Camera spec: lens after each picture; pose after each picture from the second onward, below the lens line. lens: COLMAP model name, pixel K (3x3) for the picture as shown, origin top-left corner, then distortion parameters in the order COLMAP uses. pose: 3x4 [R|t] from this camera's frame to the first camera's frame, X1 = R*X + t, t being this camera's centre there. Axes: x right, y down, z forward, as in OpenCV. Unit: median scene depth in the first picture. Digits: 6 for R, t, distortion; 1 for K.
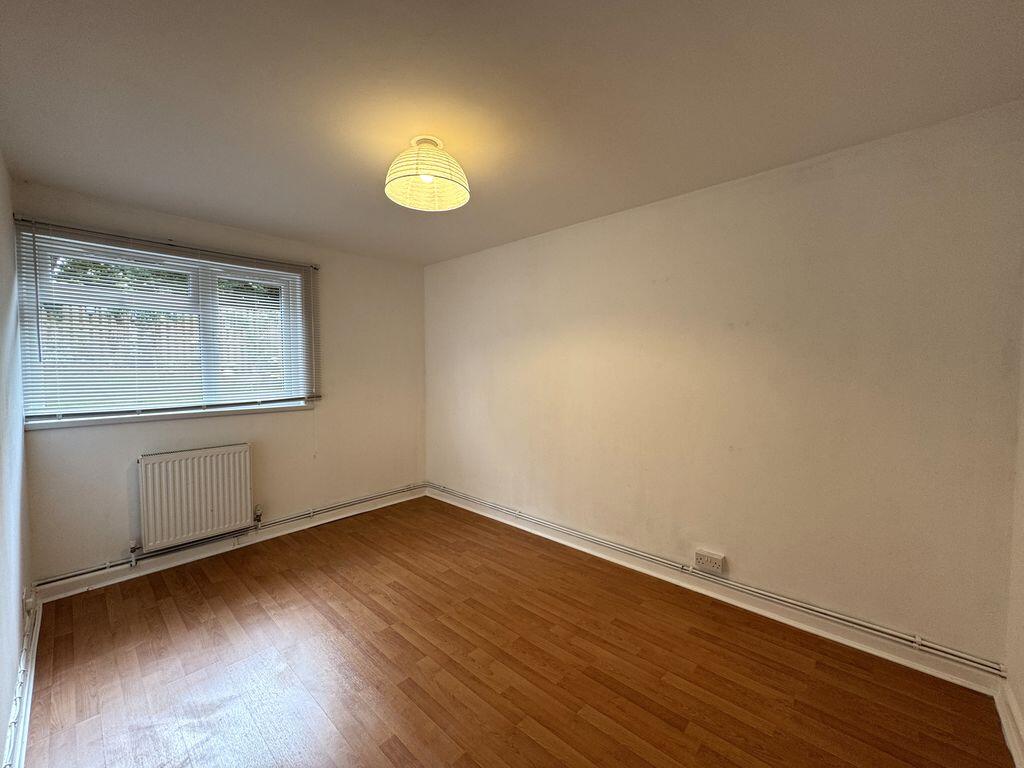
lens RADIAL K [[405.0, 0, 512.0], [0, 405.0, 384.0], [0, 0, 1]] dist [-0.000880, -0.000116]
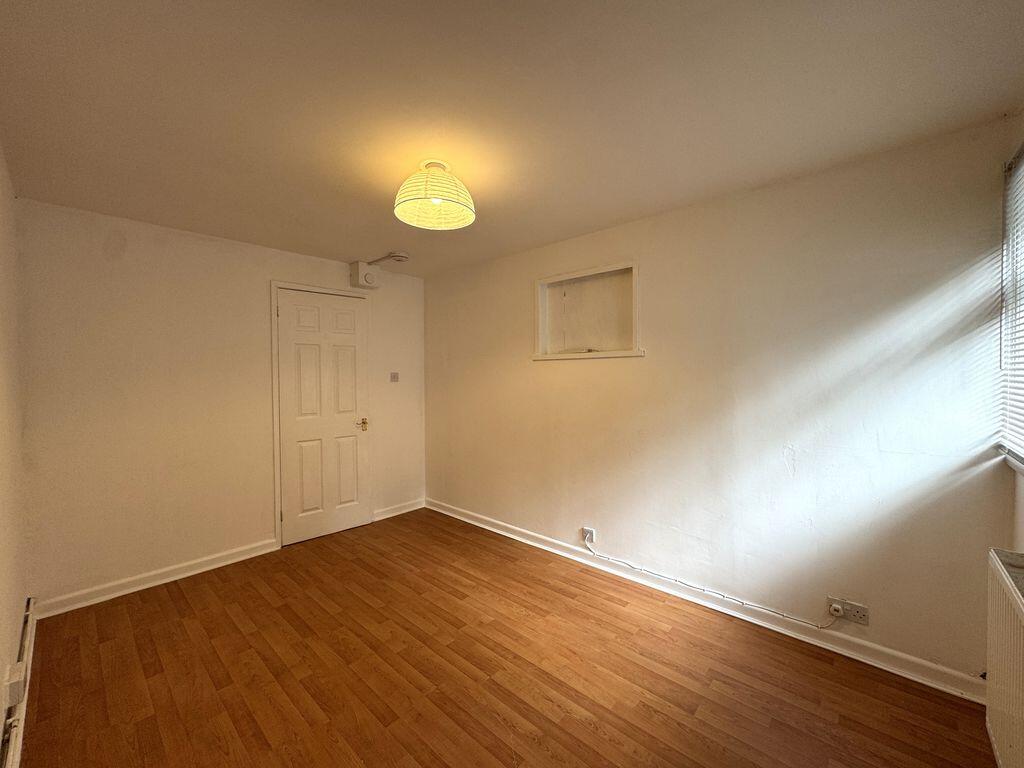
lens RADIAL K [[410.6, 0, 509.6], [0, 410.6, 383.5], [0, 0, 1]] dist [-0.000415, -0.000218]
pose [[-0.999933, 0.010071, 0.005630, -0.333422], [0.010385, 0.998208, 0.058940, -0.079172], [-0.005026, 0.058995, -0.998246, 1.734196]]
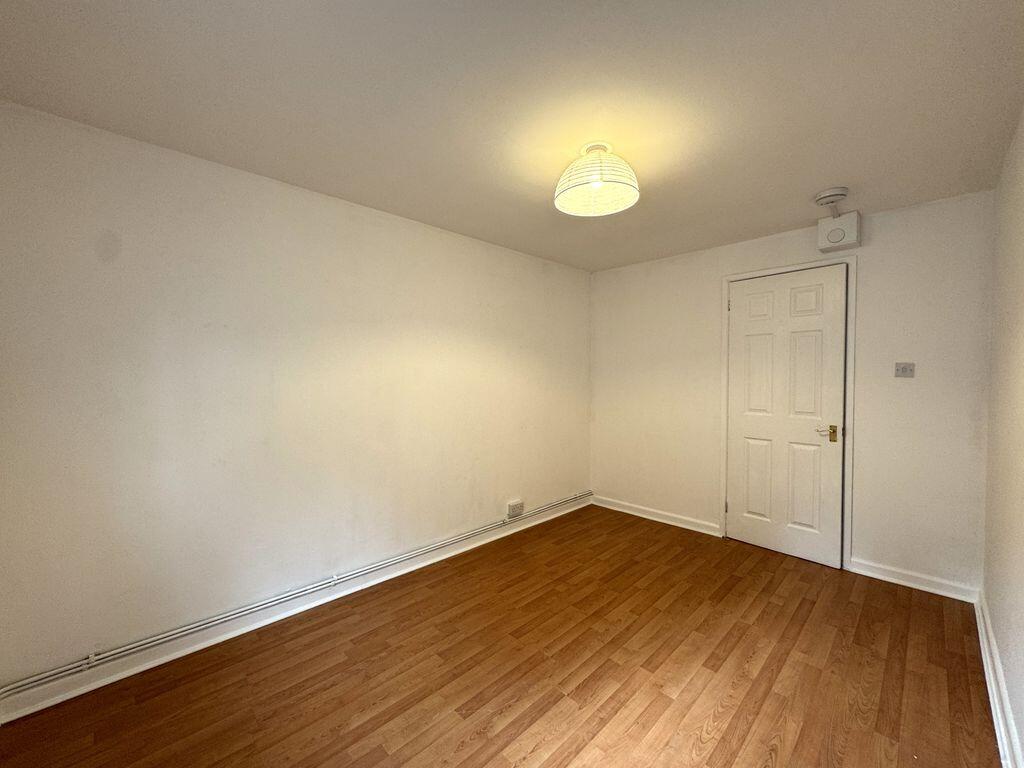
lens RADIAL K [[410.6, 0, 509.6], [0, 410.6, 383.5], [0, 0, 1]] dist [-0.000415, -0.000218]
pose [[0.061105, -0.015633, 0.998009, -1.039865], [0.041674, 0.999045, 0.013098, -0.029321], [-0.997261, 0.040791, 0.061698, 0.974696]]
